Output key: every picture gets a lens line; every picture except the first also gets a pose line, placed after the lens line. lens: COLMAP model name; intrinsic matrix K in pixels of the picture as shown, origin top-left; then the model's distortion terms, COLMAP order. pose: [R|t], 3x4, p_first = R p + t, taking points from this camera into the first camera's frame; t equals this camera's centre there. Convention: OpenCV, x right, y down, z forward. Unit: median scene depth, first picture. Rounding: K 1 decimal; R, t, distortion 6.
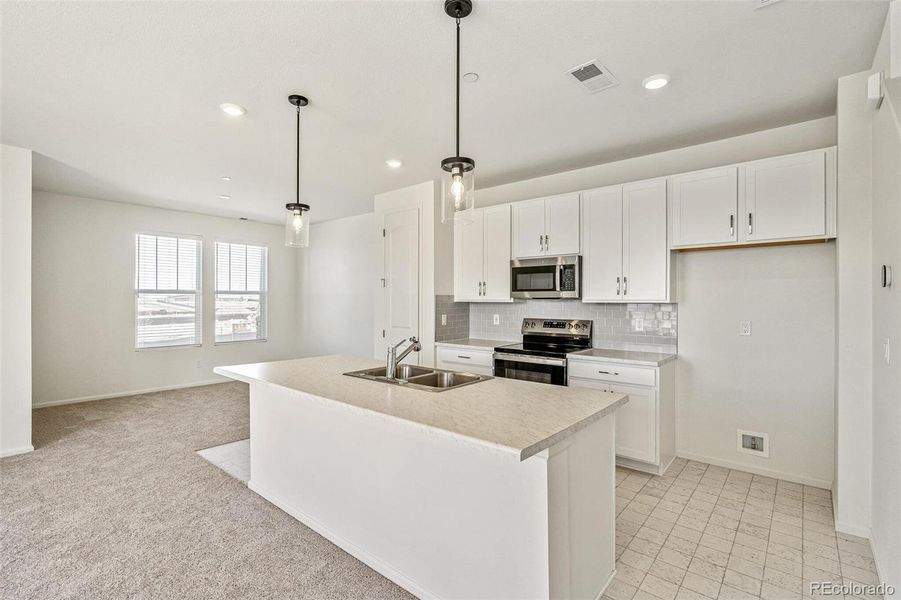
lens RADIAL K [[420.2, 0, 446.6], [0, 420.2, 300.2], [0, 0, 1]] dist [-0.000939, 0.000242]
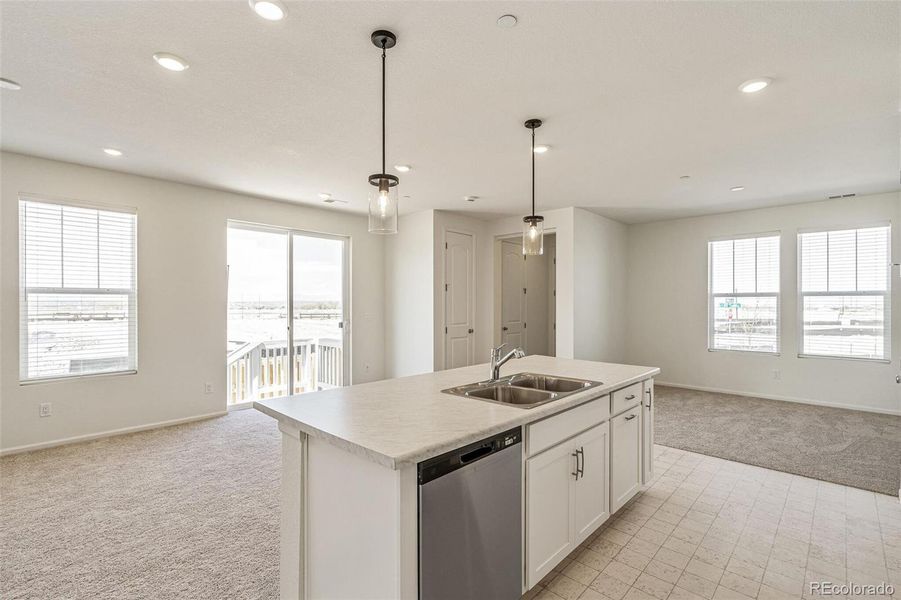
lens RADIAL K [[420.2, 0, 446.6], [0, 420.2, 300.2], [0, 0, 1]] dist [-0.000939, 0.000242]
pose [[-0.046176, -0.012424, -0.998856, 0.415315], [-0.002013, 0.999922, -0.012344, 0.006049], [0.998931, 0.001440, -0.046198, 0.433795]]
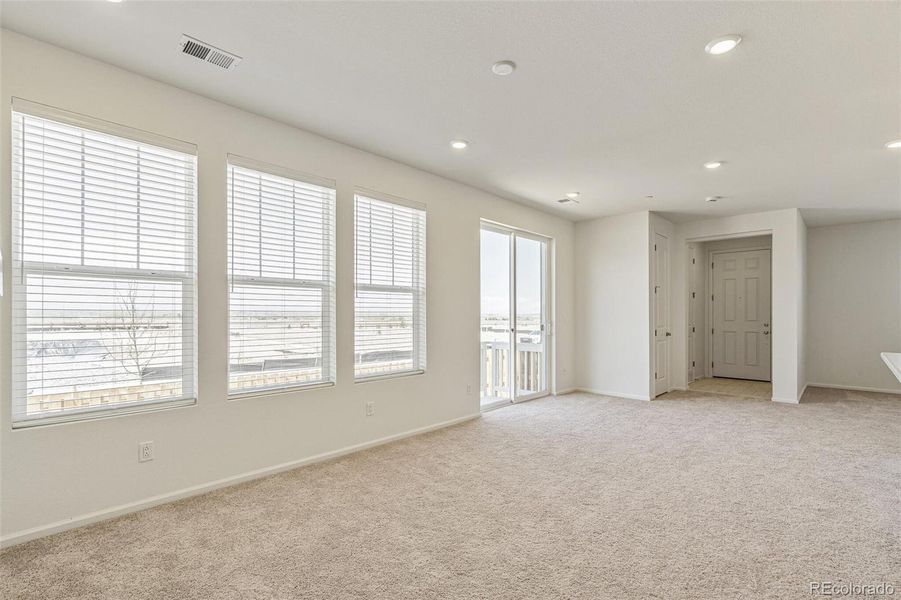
lens RADIAL K [[422.5, 0, 451.6], [0, 422.5, 316.2], [0, 0, 1]] dist [-0.000392, 0.000107]
pose [[-0.042779, 0.002484, -0.999081, 0.436739], [-0.002324, 0.999994, 0.002585, 0.027083], [0.999082, 0.002433, -0.042773, -0.137600]]
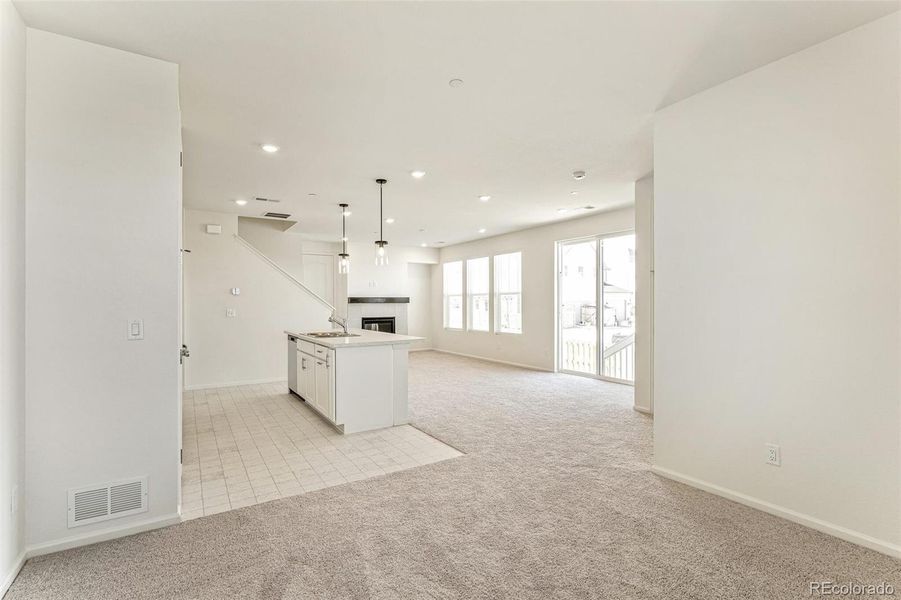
lens RADIAL K [[442.8, 0, 450.5], [0, 442.8, 300.0], [0, 0, 1]] dist [0.003733, 0.000263]
pose [[-0.948477, 0.001508, 0.316842, -0.650617], [-0.000892, 0.999972, -0.007429, 0.018755], [-0.316844, -0.007329, -0.948449, 1.415157]]
